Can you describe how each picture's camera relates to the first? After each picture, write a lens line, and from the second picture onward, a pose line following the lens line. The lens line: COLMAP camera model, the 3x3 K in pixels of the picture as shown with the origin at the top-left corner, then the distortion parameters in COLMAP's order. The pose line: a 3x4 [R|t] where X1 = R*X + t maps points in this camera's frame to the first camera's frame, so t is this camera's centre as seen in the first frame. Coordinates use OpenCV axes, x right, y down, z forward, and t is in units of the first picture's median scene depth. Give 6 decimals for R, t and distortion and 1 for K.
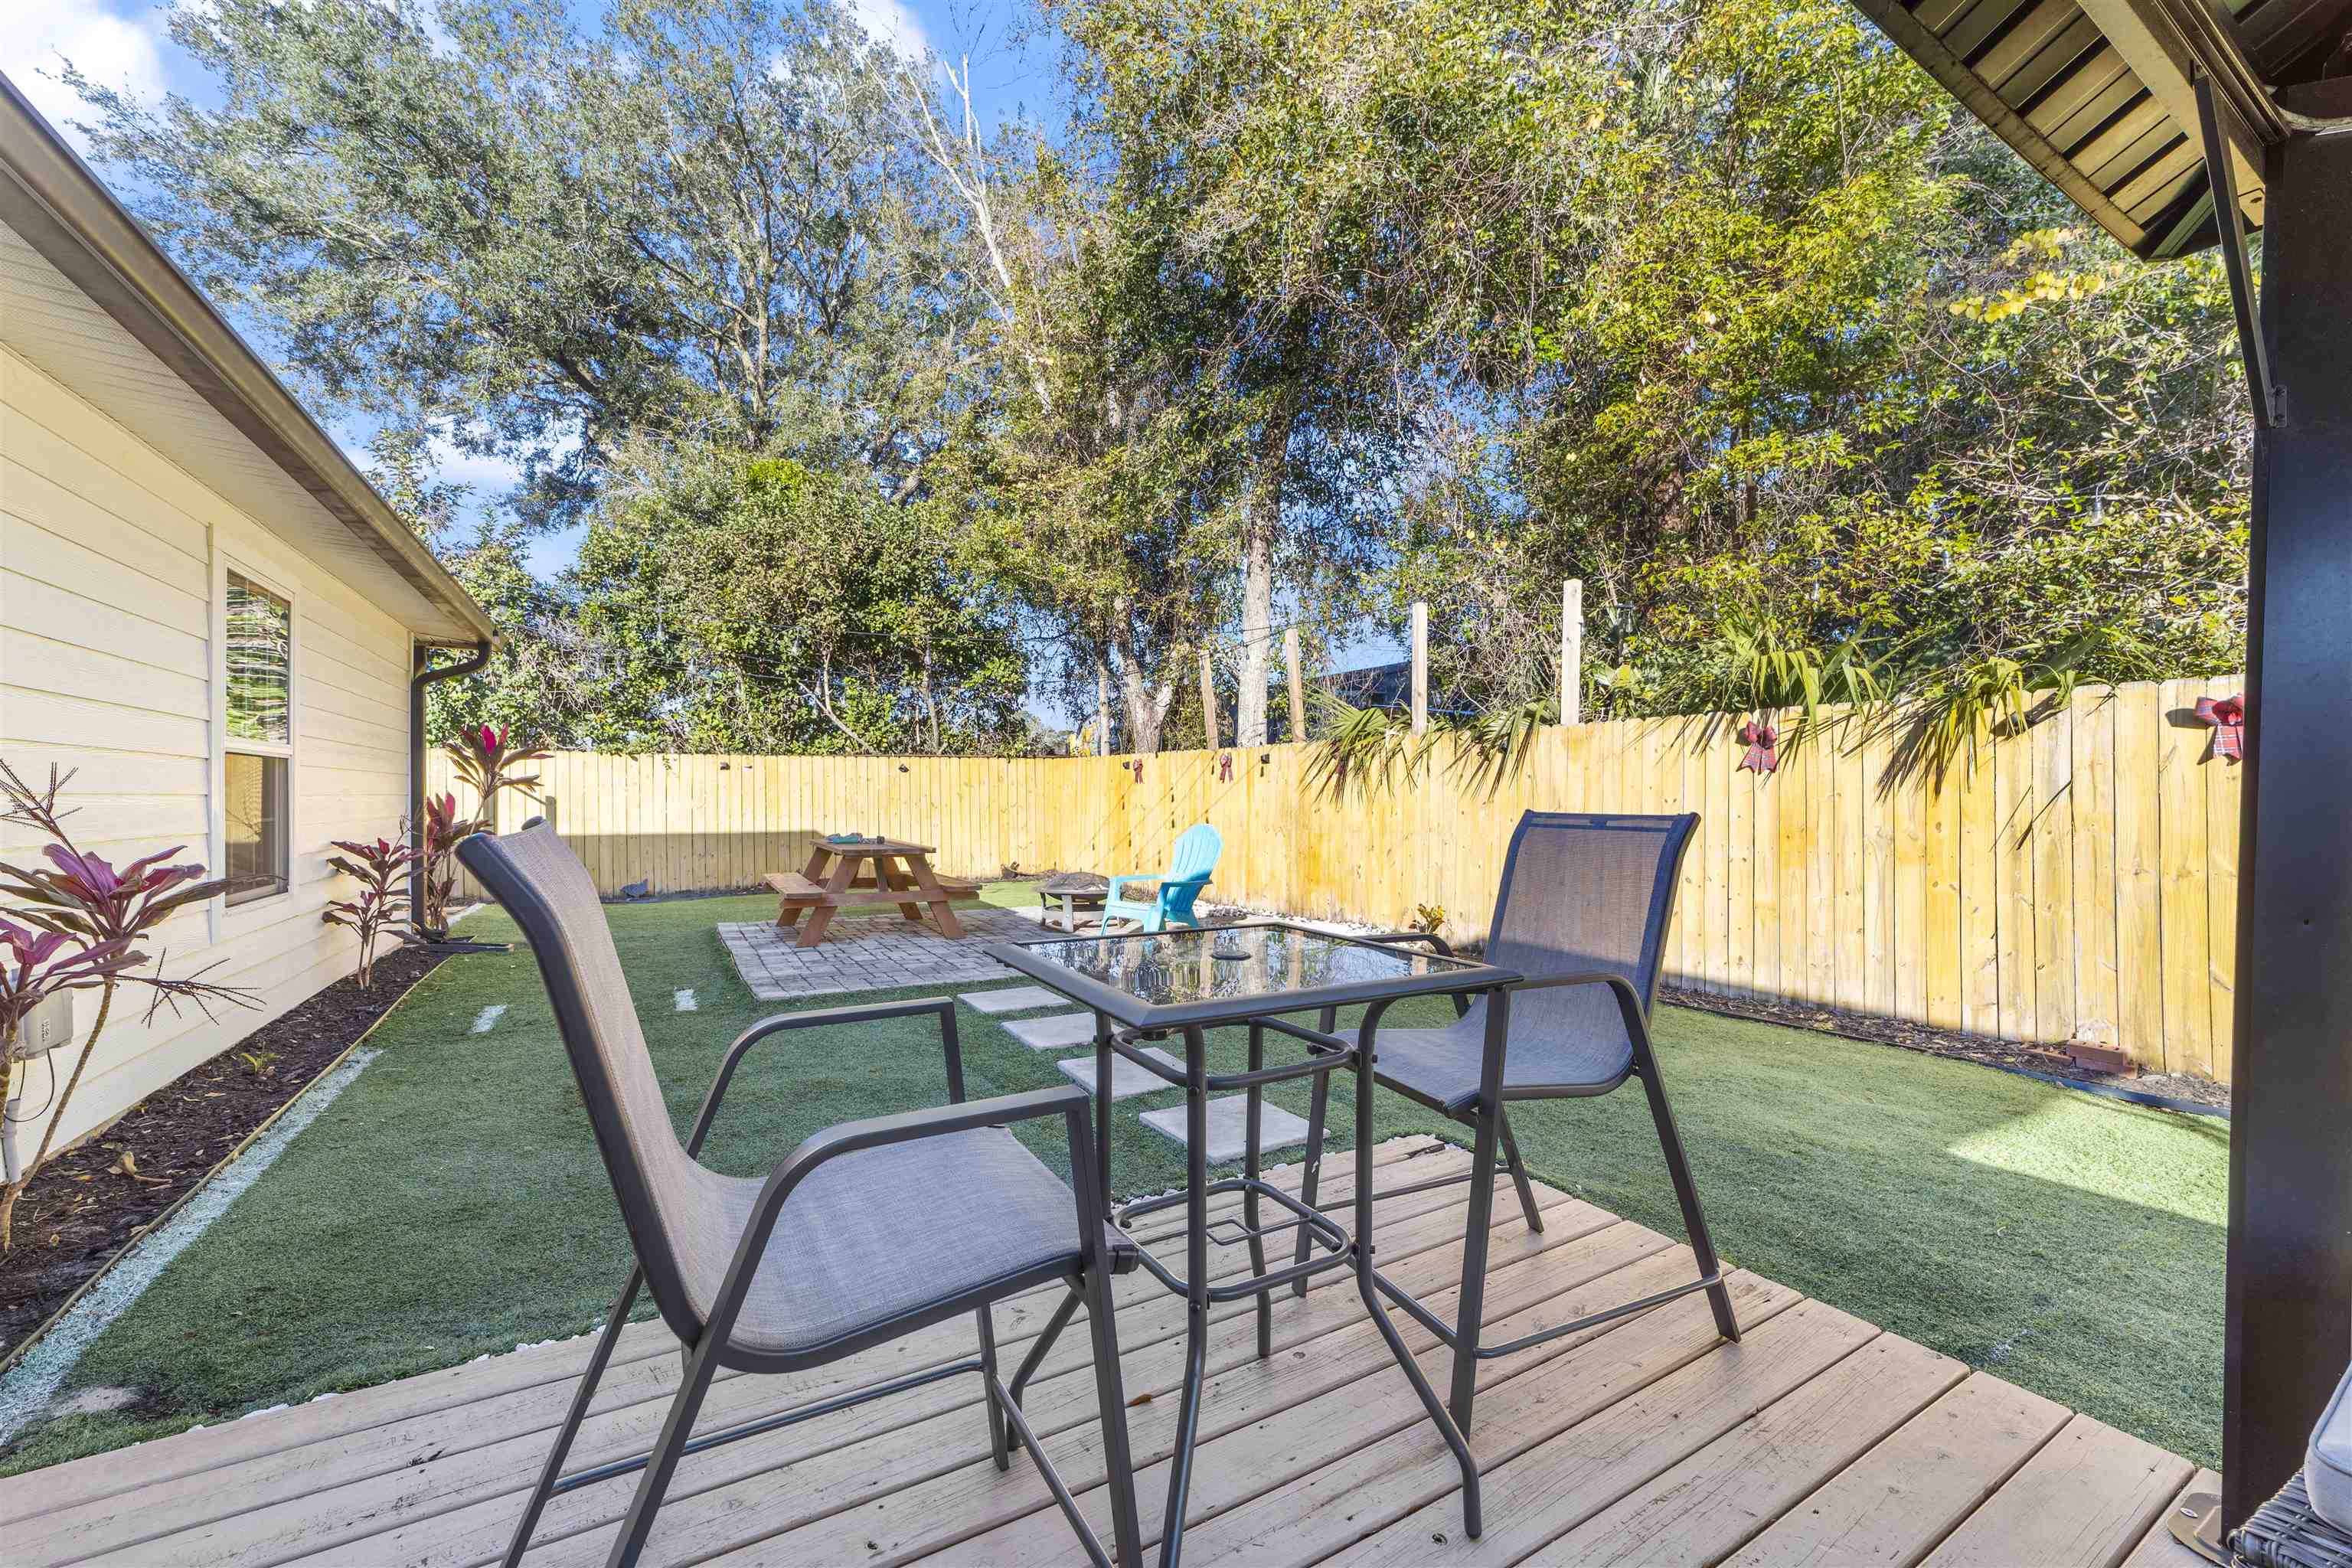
lens RADIAL K [[910.4, 0, 1167.2], [0, 910.4, 779.6], [0, 0, 1]] dist [-0.016703, 0.008927]
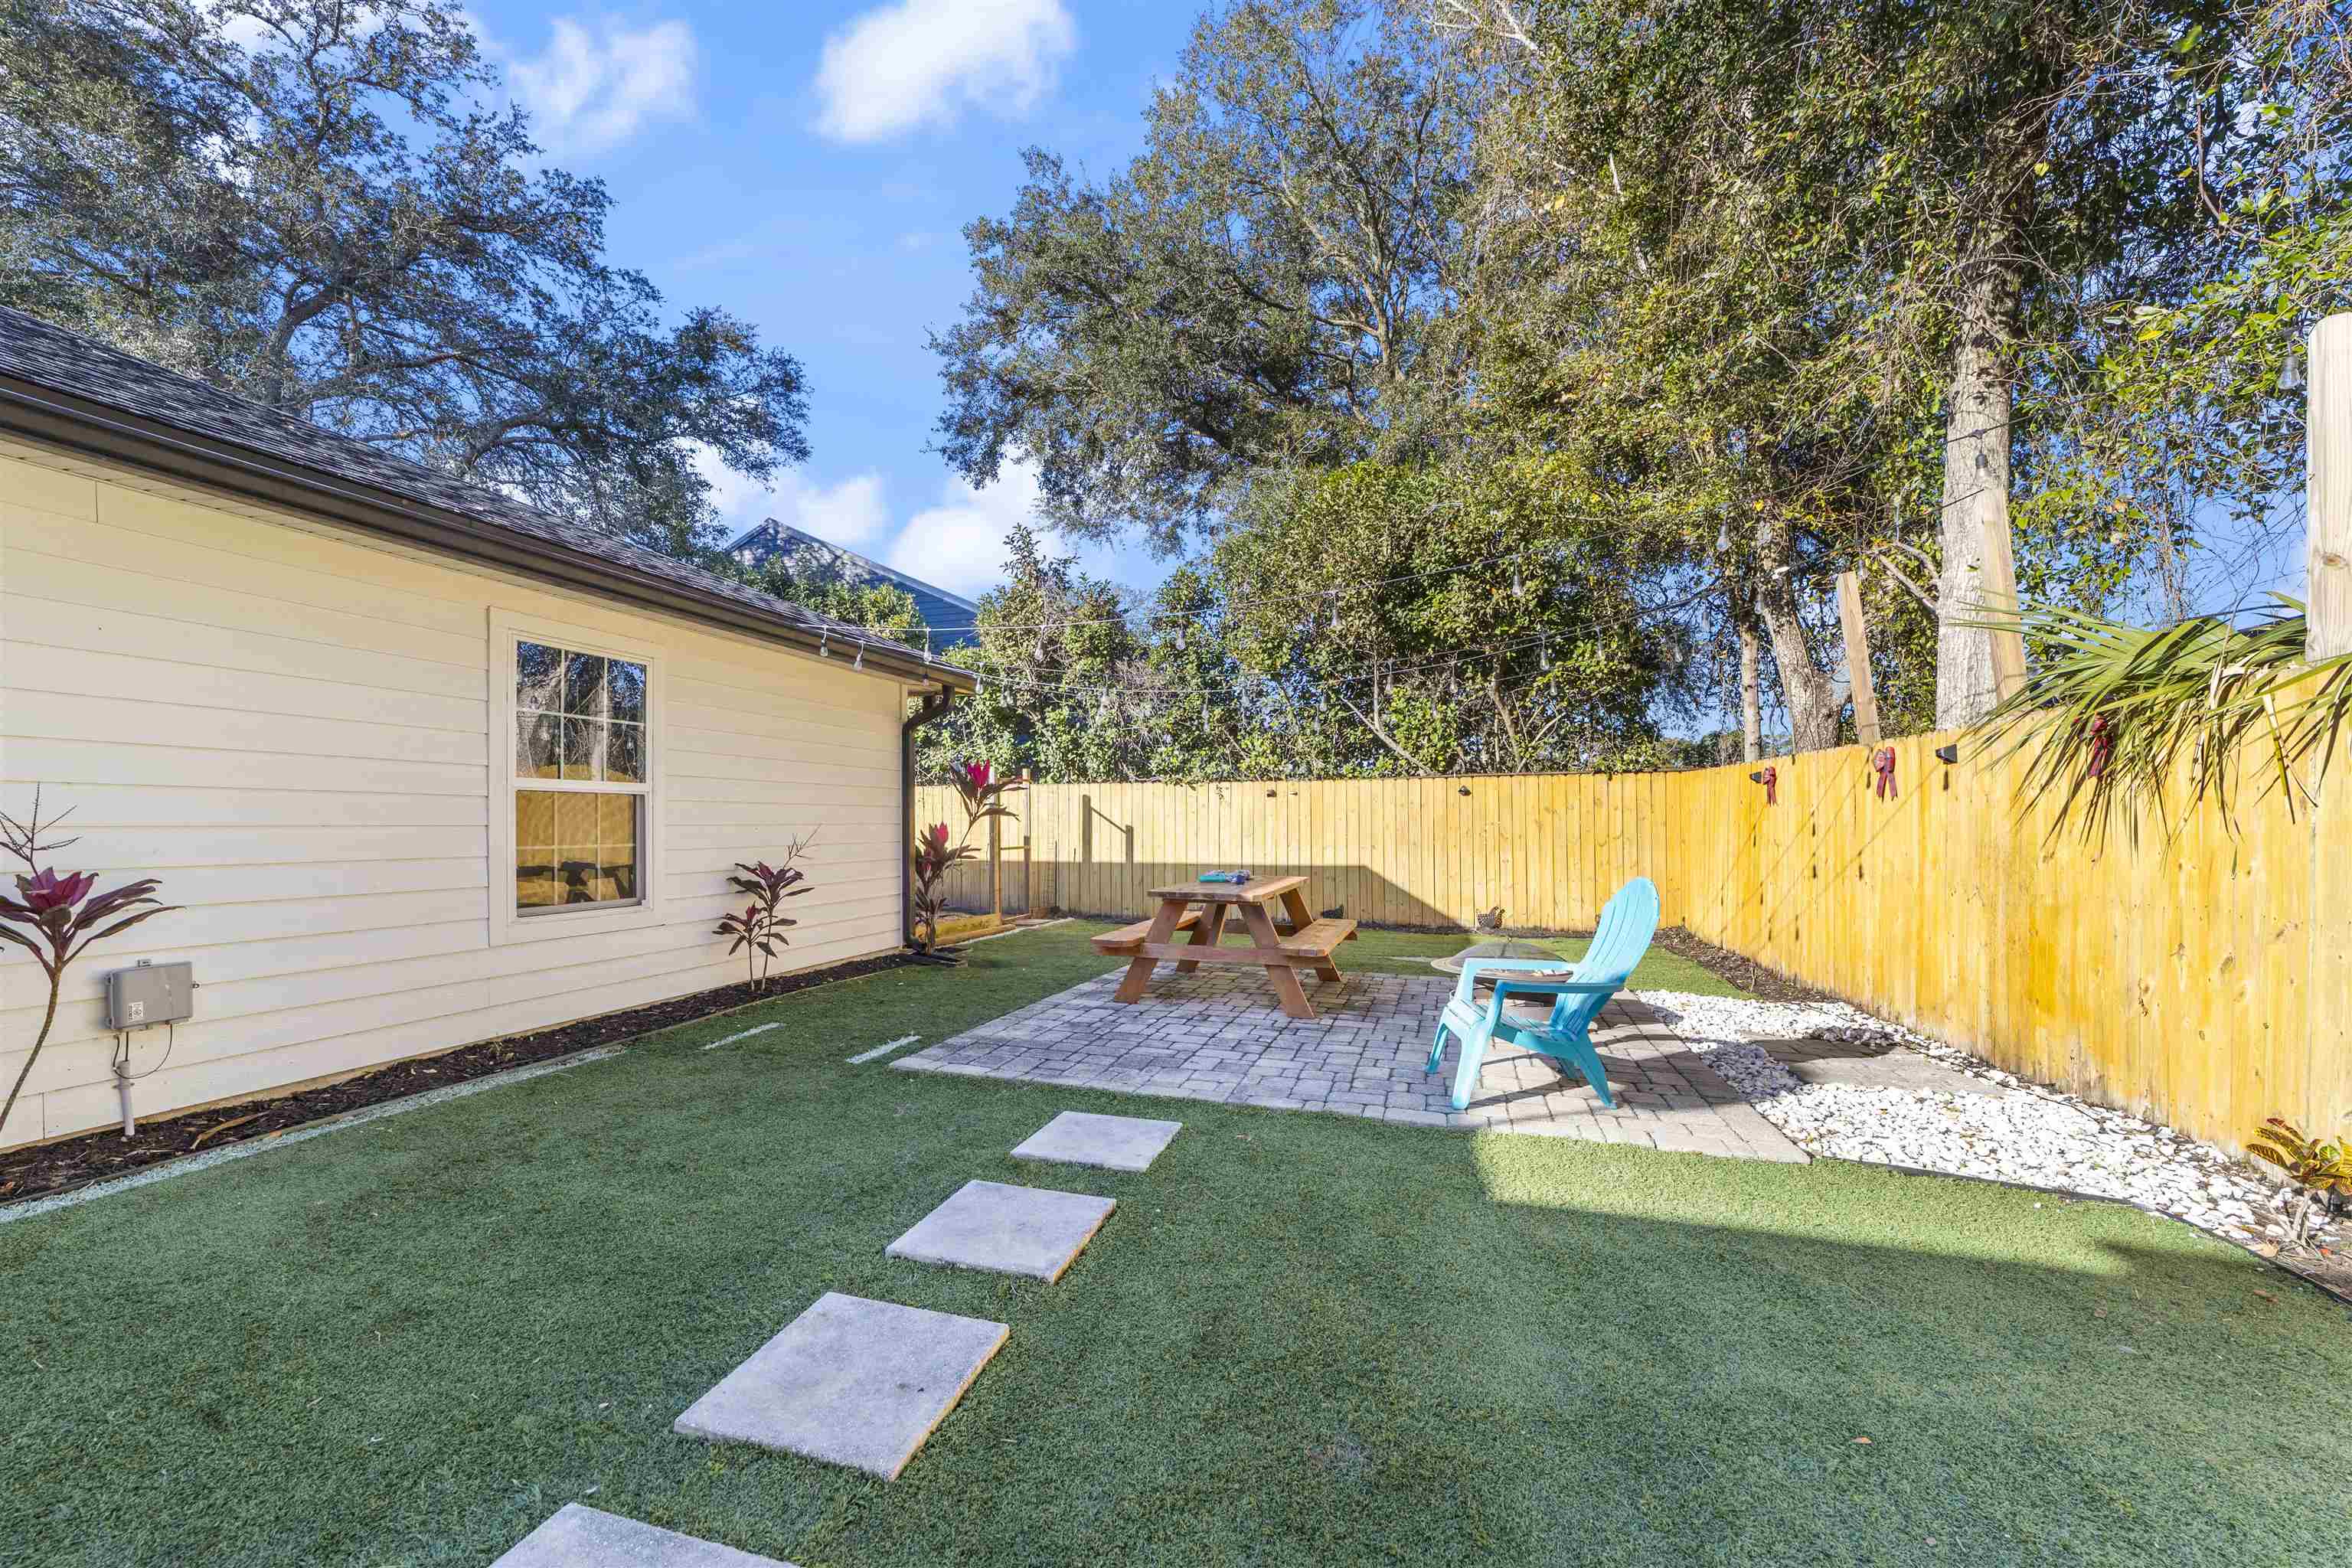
lens RADIAL K [[911.3, 0, 1194.9], [0, 911.3, 812.8], [0, 0, 1]] dist [-0.013362, 0.004894]
pose [[0.682575, -0.008319, -0.730768, 0.169222], [0.013488, 0.999908, 0.001216, 0.003761], [0.730691, -0.010687, 0.682625, 0.289447]]
